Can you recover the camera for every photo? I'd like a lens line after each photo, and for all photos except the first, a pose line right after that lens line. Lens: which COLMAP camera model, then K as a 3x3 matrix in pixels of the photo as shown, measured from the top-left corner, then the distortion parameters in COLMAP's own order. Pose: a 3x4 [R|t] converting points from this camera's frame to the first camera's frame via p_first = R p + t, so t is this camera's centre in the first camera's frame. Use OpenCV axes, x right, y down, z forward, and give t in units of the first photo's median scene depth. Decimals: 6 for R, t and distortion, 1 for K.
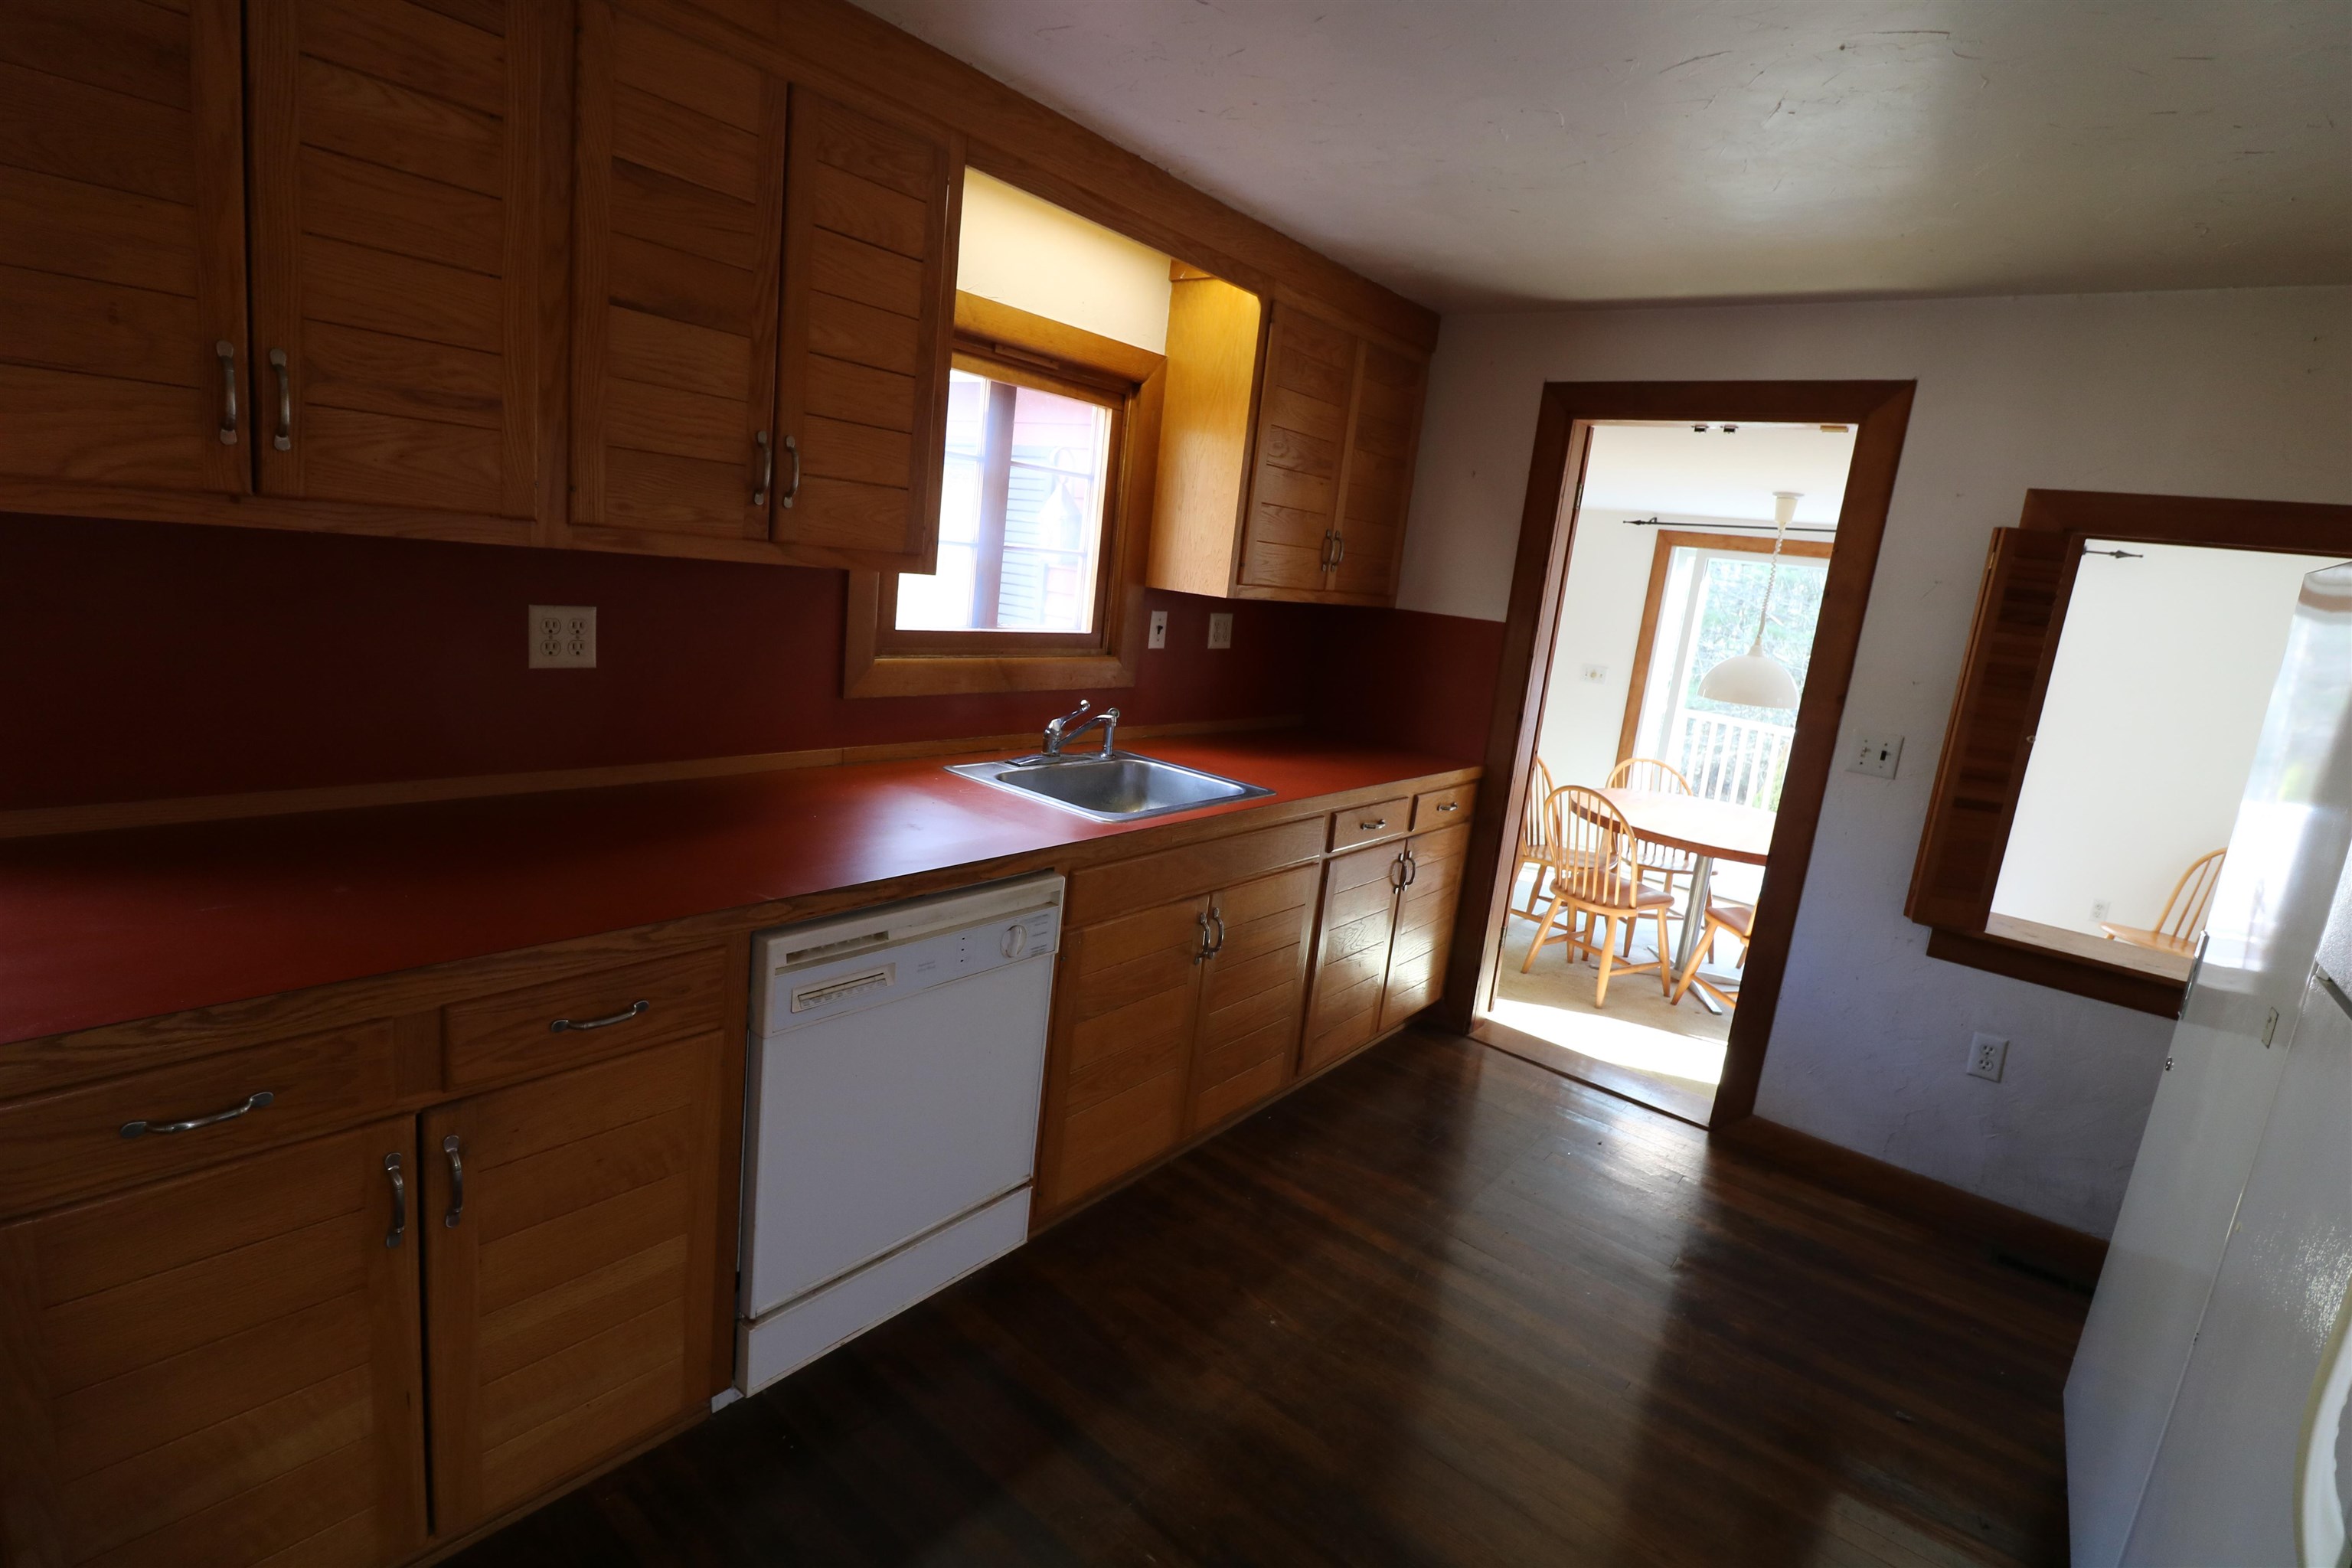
lens RADIAL K [[1083.1, 0, 1176.9], [0, 1083.1, 764.9], [0, 0, 1]] dist [-0.003562, -0.011538]
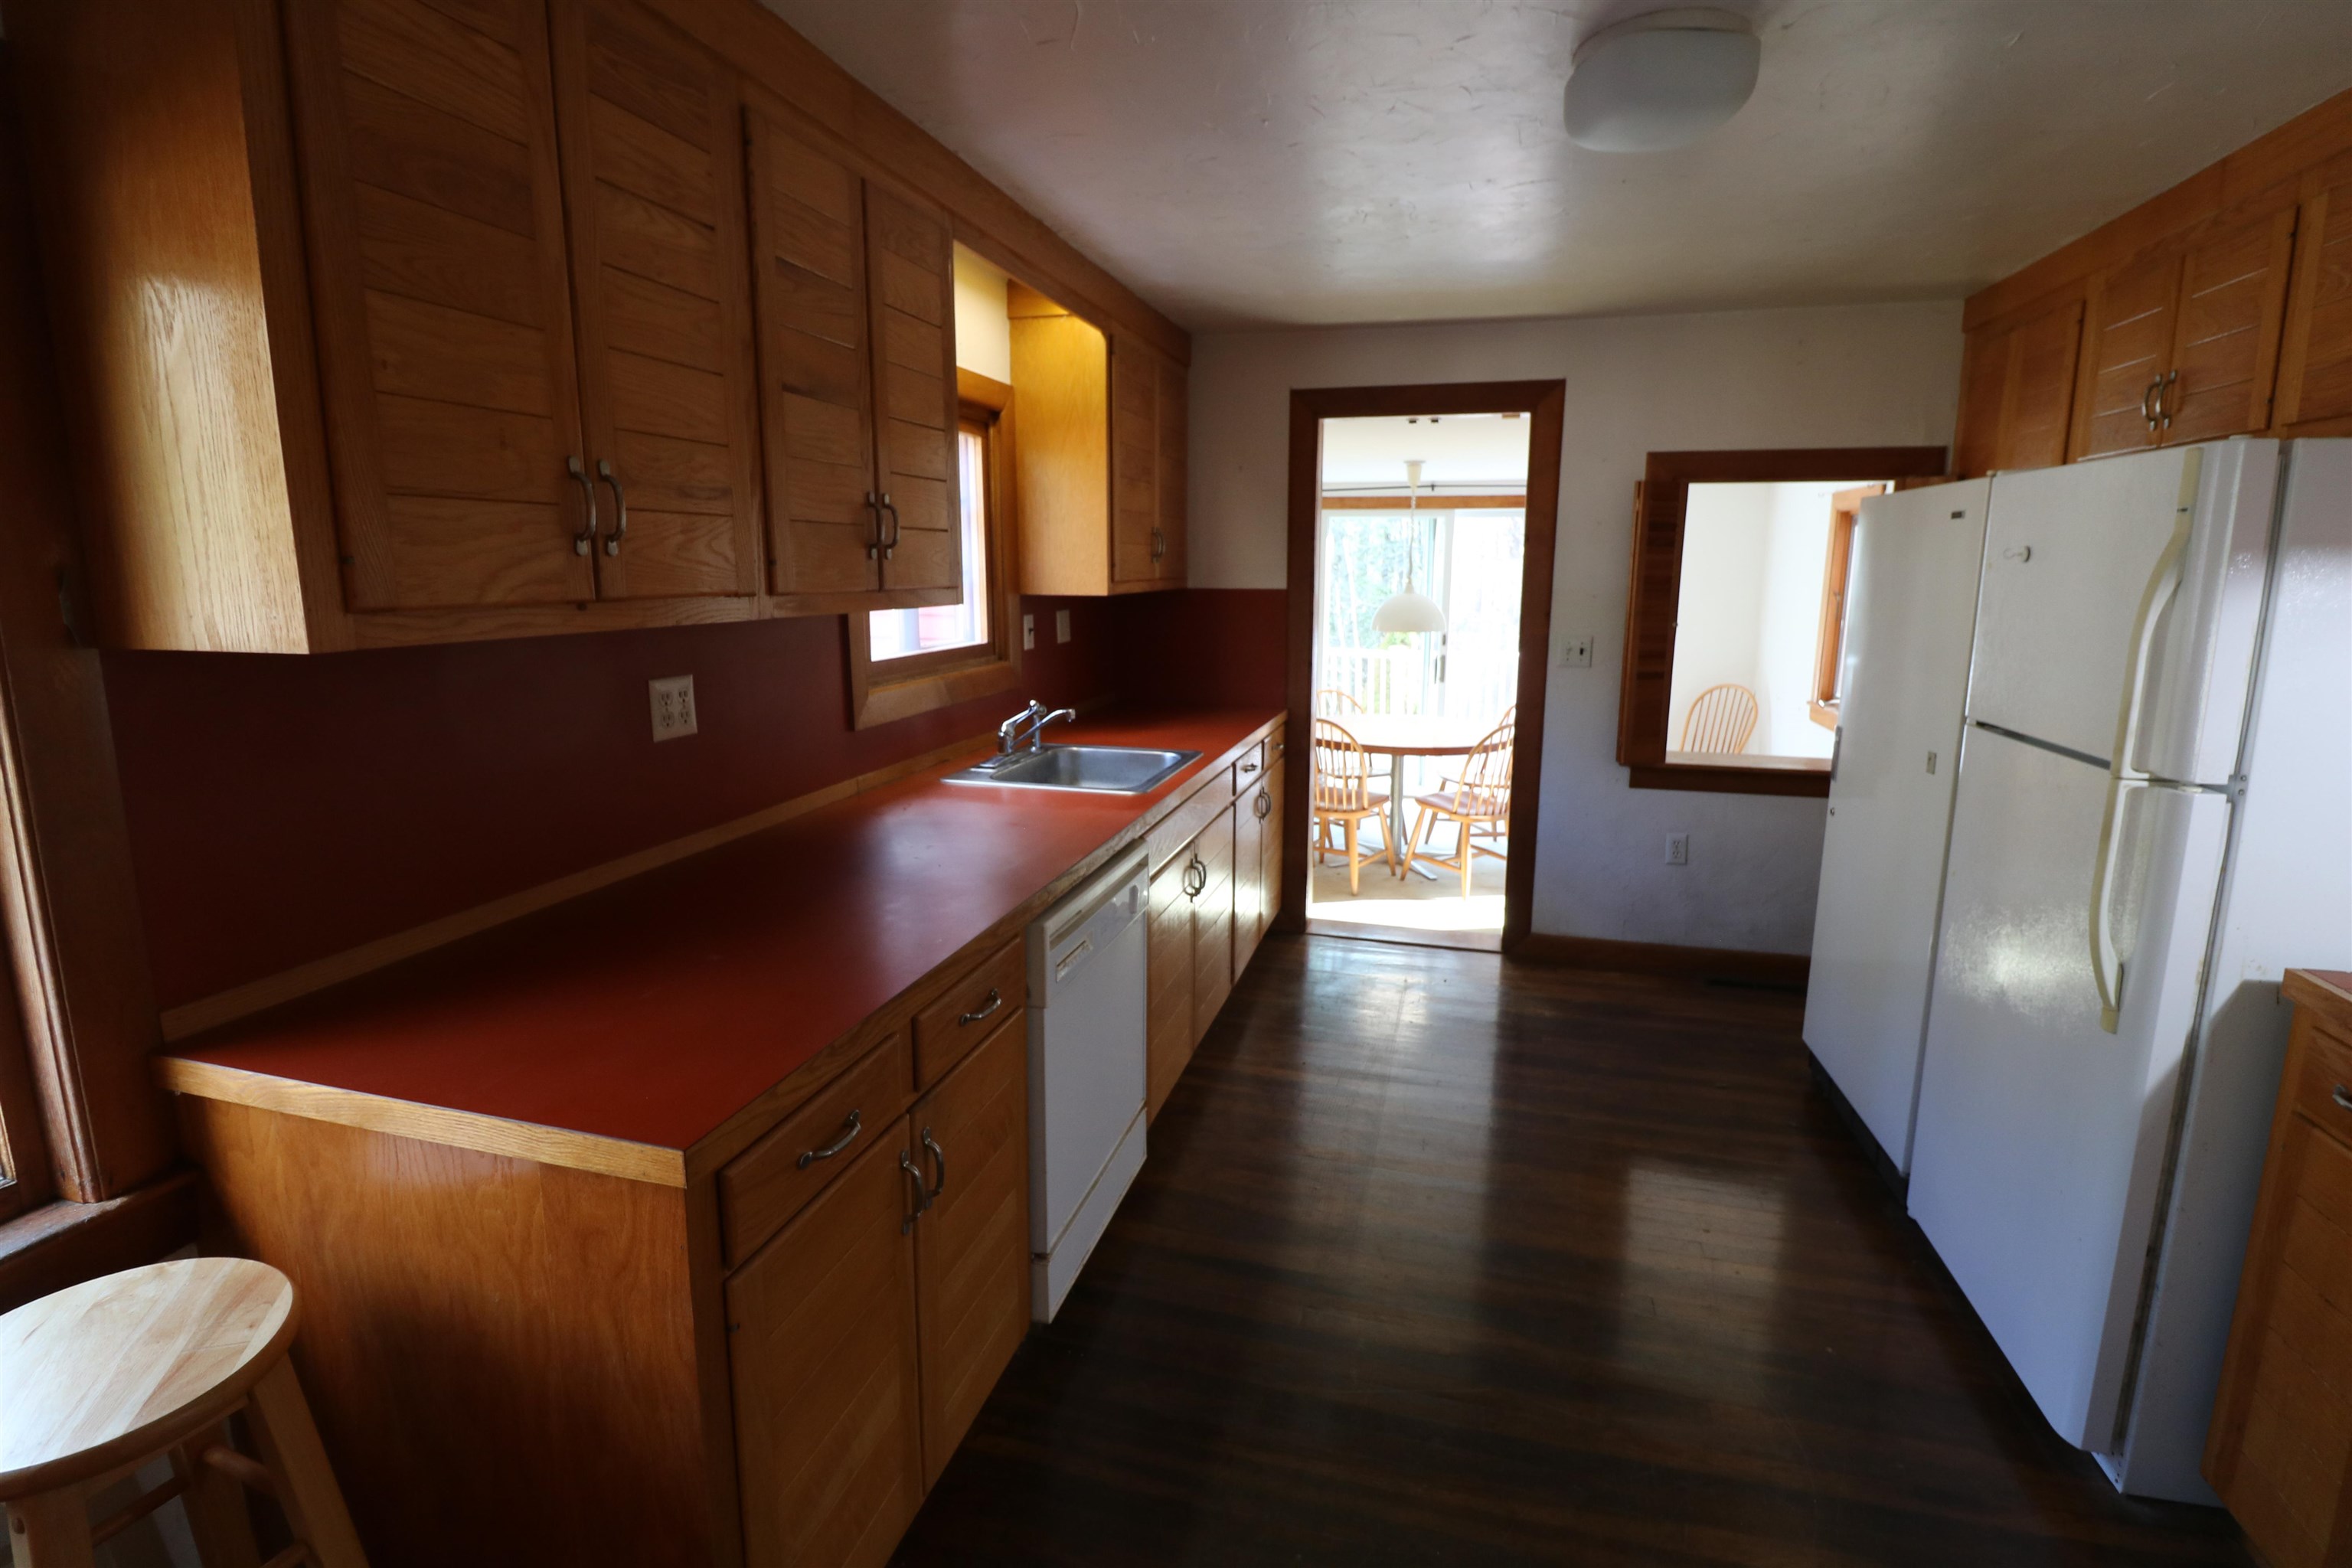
lens RADIAL K [[1083.1, 0, 1176.9], [0, 1083.1, 764.9], [0, 0, 1]] dist [-0.003562, -0.011538]
pose [[0.911266, -0.177159, 0.371765, -0.363537], [0.171178, 0.984005, 0.049323, -0.023570], [-0.374557, 0.018692, 0.927016, -0.087831]]
